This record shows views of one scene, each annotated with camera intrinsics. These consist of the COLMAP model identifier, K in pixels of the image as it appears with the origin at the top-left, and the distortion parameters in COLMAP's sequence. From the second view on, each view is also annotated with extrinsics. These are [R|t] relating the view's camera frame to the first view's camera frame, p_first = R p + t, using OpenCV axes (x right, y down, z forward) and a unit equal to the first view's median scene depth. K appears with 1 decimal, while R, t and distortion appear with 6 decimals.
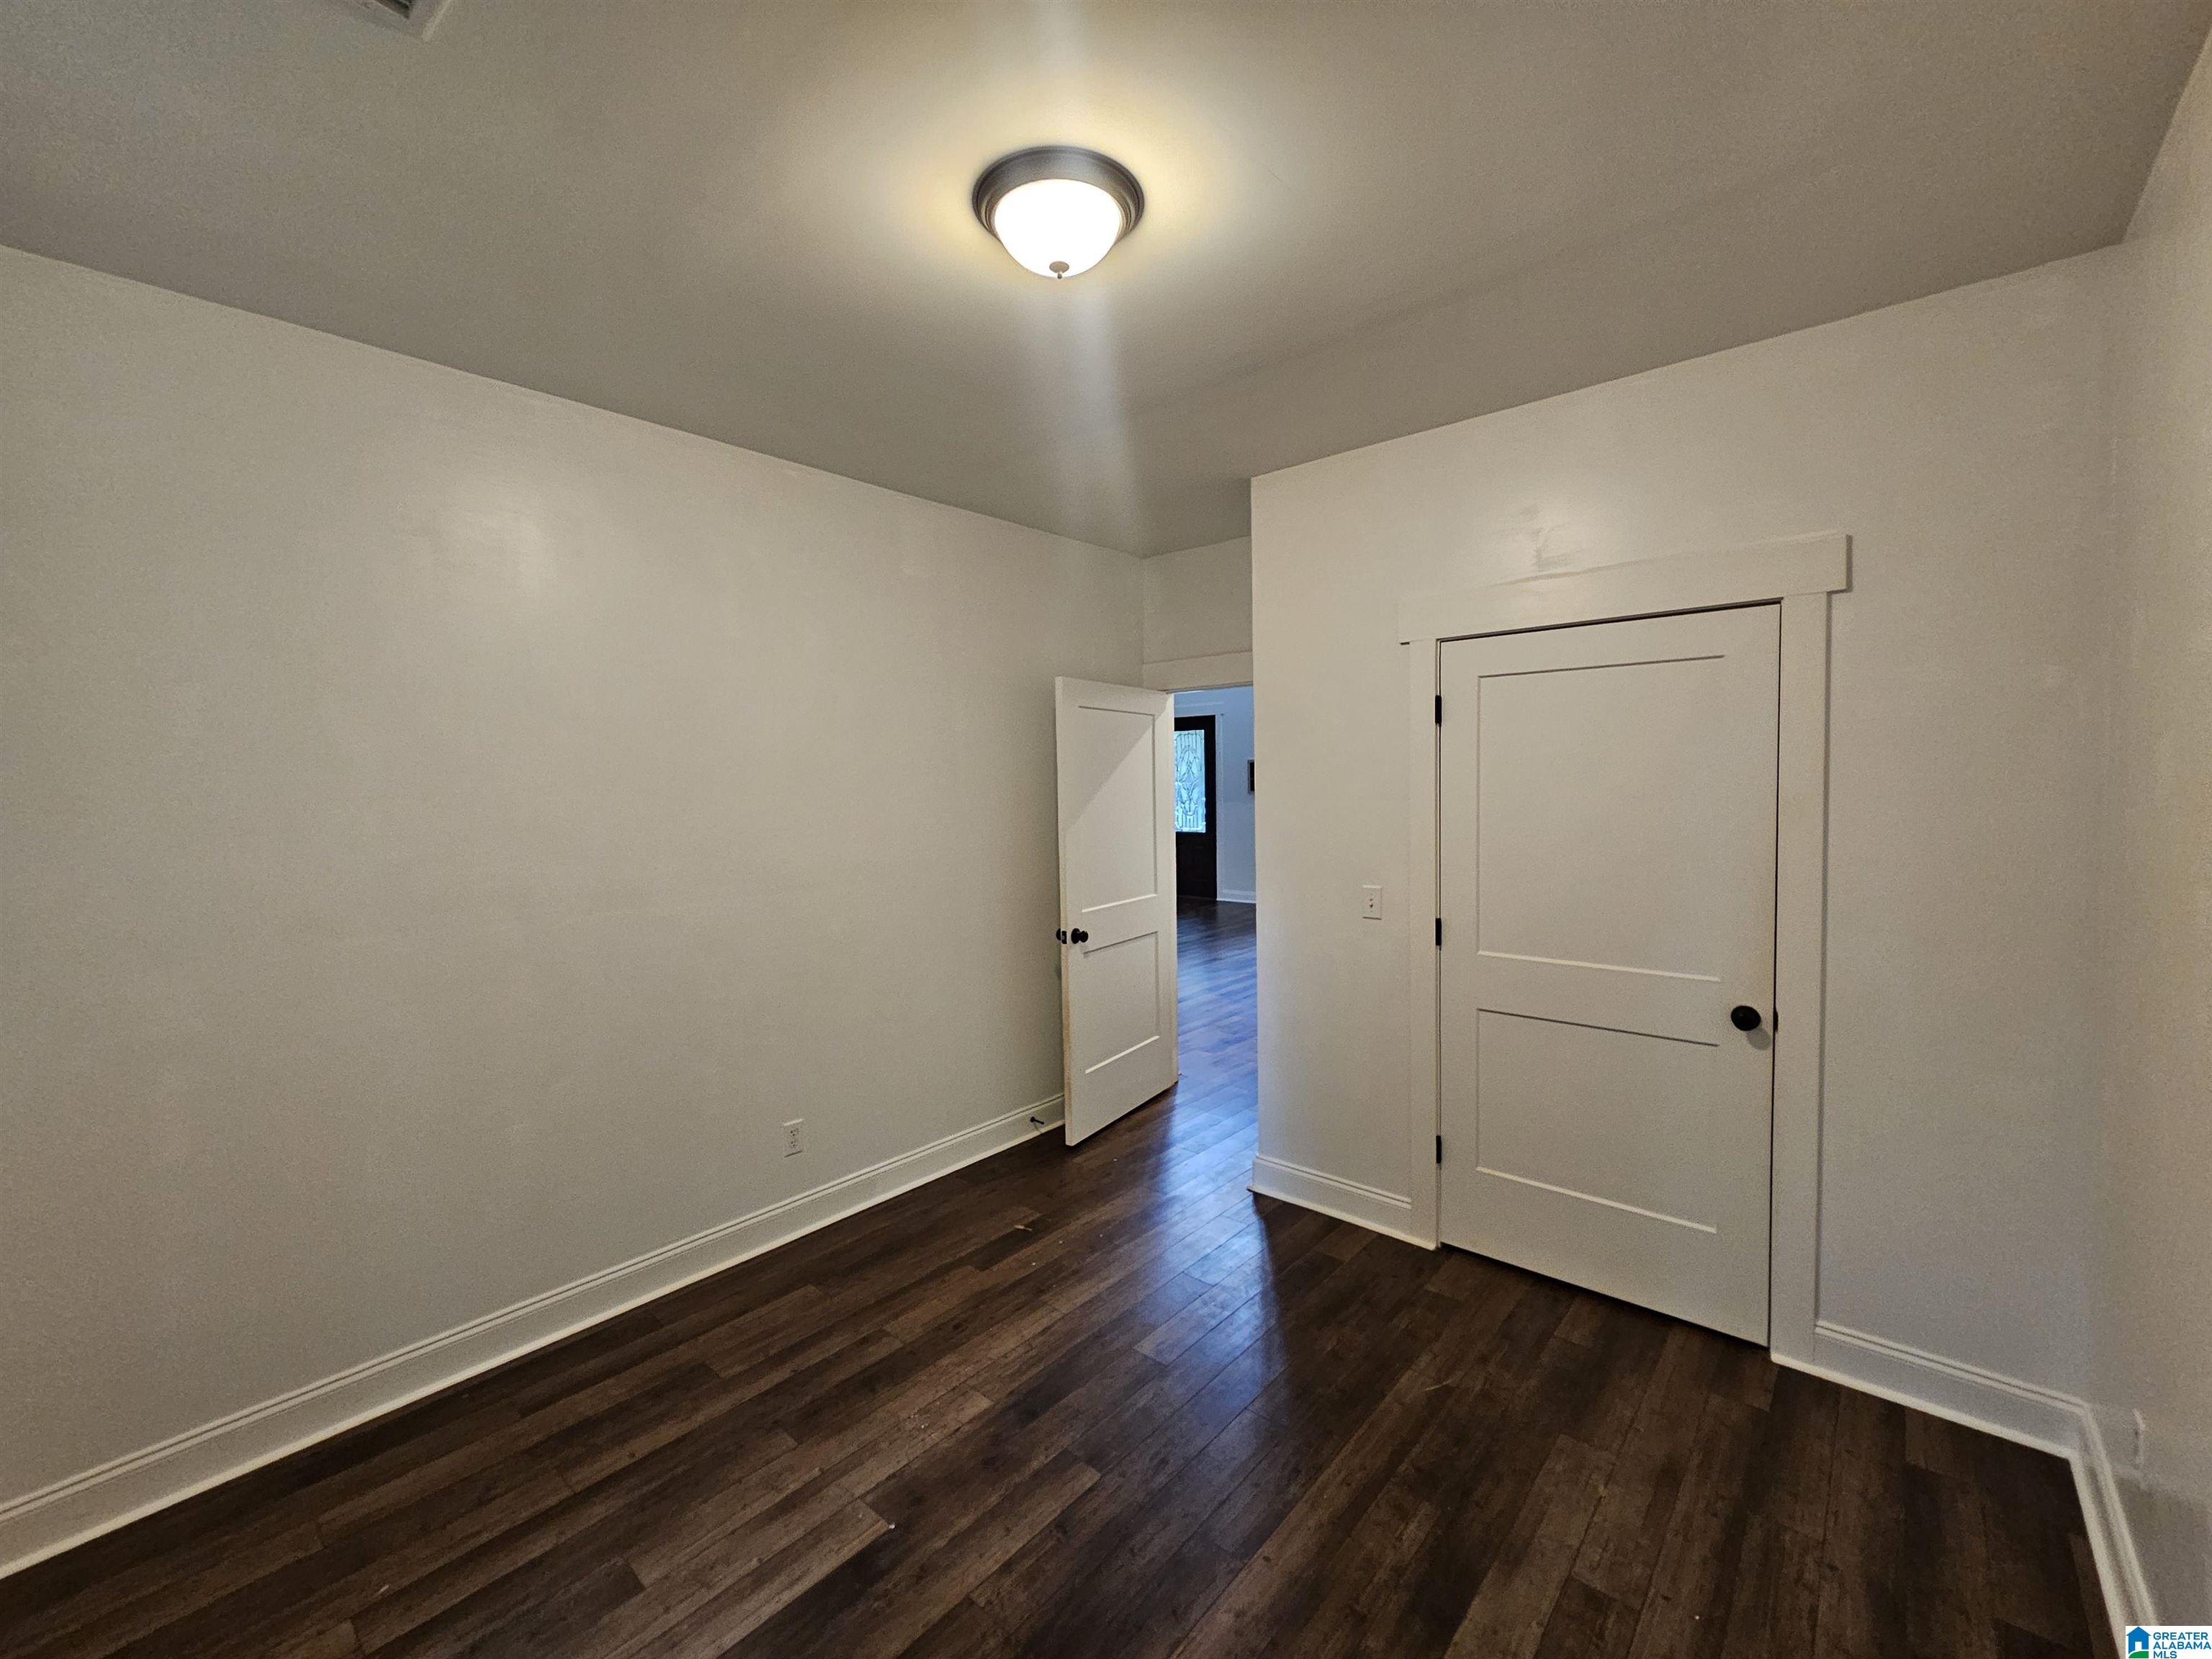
lens RADIAL K [[909.9, 0, 1106.8], [0, 909.9, 830.0], [0, 0, 1]] dist [-0.002631, 0.001163]
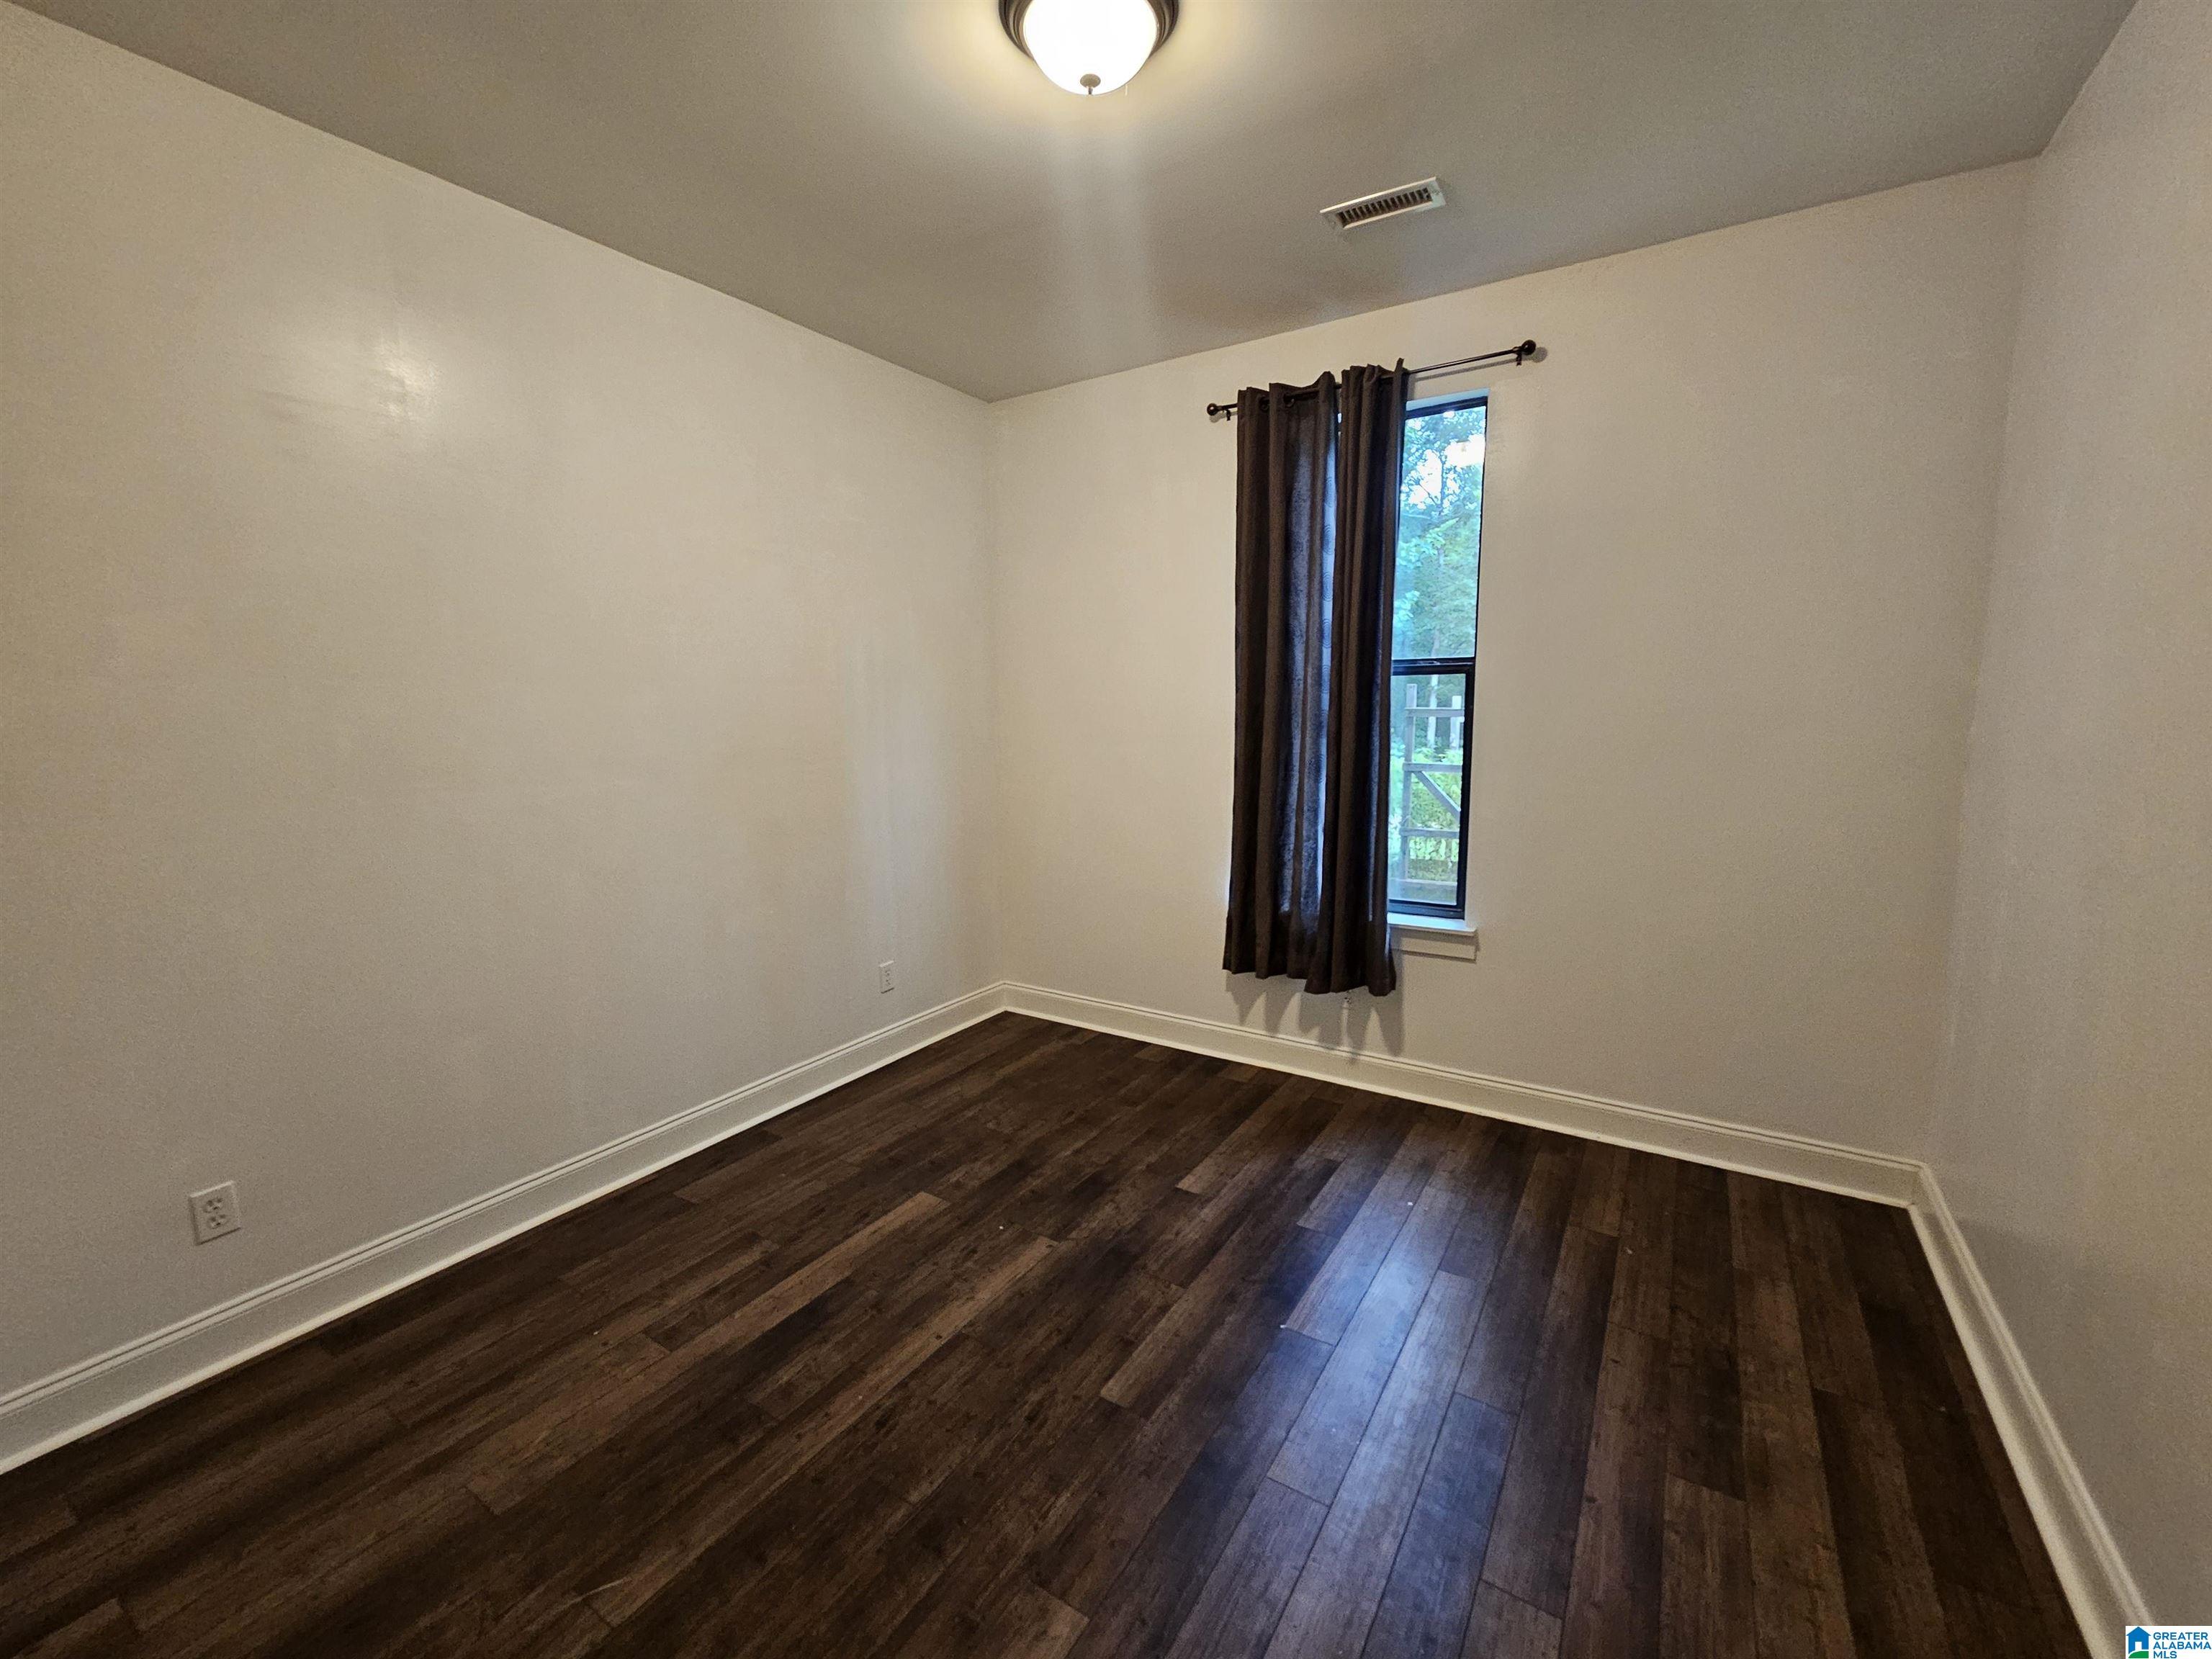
lens RADIAL K [[909.9, 0, 1103.5], [0, 909.9, 831.4], [0, 0, 1]] dist [-0.002631, 0.001163]
pose [[-0.988456, 0.047649, -0.143823, 0.097132], [0.019306, 0.981133, 0.192367, -0.020147], [0.150275, 0.187369, -0.970727, 1.832386]]
